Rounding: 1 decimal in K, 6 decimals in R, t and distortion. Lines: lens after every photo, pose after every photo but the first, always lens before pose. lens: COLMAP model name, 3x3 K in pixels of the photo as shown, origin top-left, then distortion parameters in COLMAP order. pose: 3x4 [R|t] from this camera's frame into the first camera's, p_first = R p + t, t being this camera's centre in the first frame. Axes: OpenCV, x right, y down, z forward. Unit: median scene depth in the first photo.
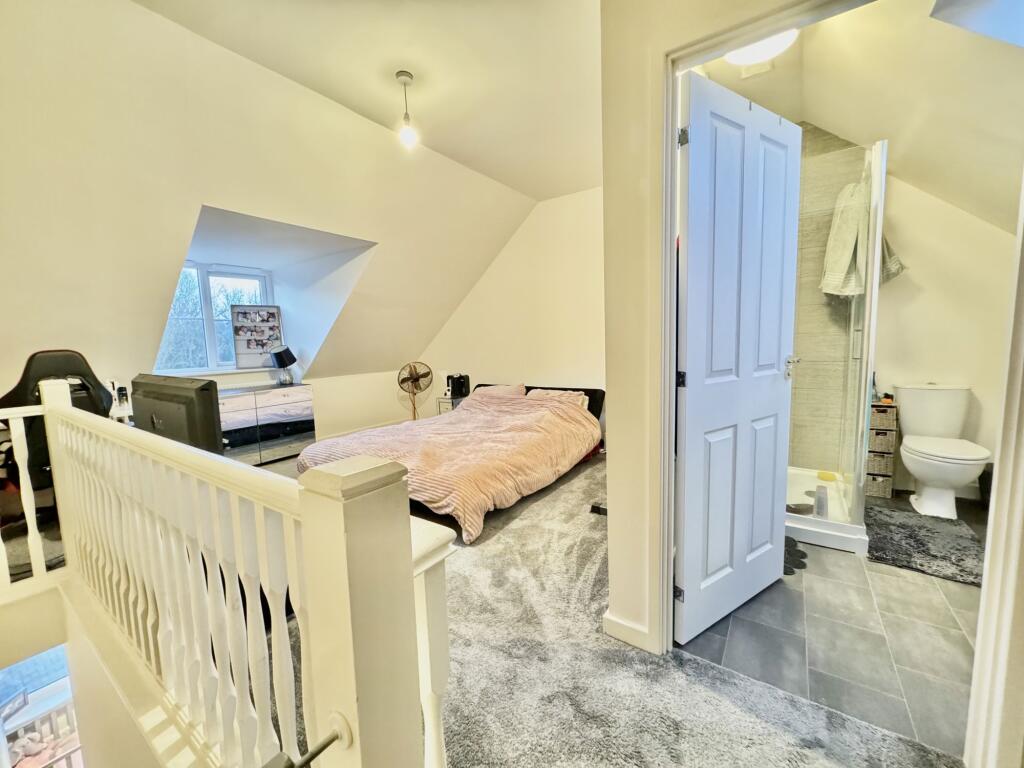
lens RADIAL K [[407.9, 0, 512.8], [0, 407.9, 383.2], [0, 0, 1]] dist [-0.001525, -0.000160]
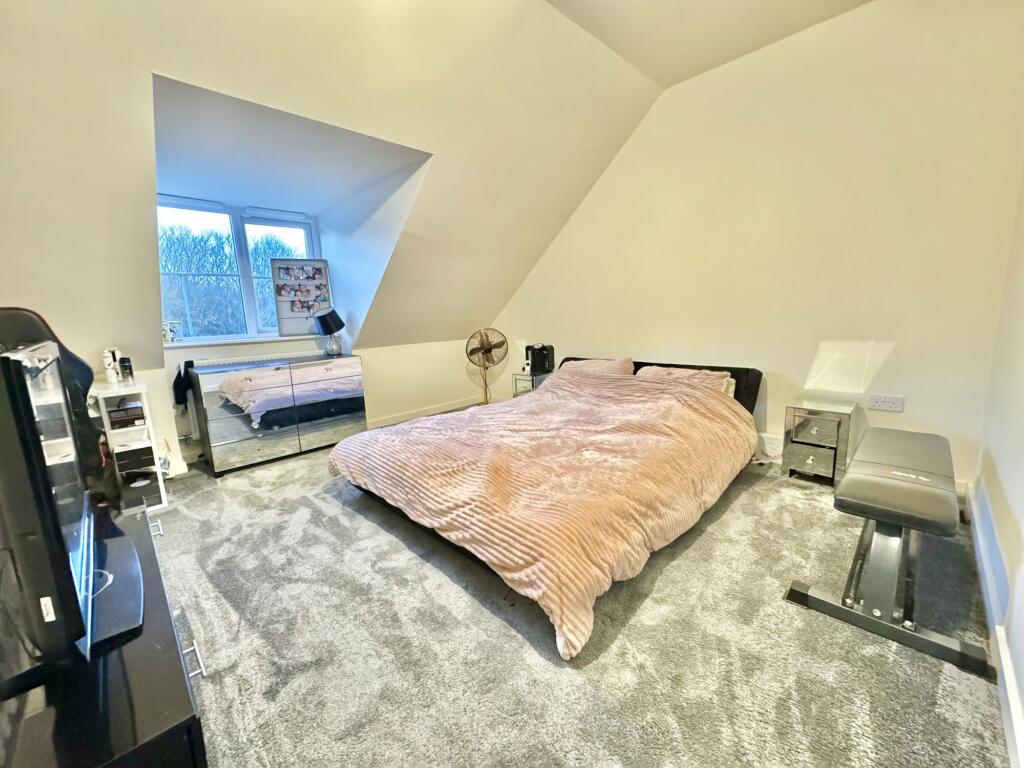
lens RADIAL K [[407.9, 0, 512.8], [0, 407.9, 383.2], [0, 0, 1]] dist [-0.001525, -0.000160]
pose [[0.983044, 0.024765, -0.181691, -0.054817], [-0.011237, 0.997112, 0.075112, -0.007437], [0.183026, -0.071797, 0.980483, 0.290128]]
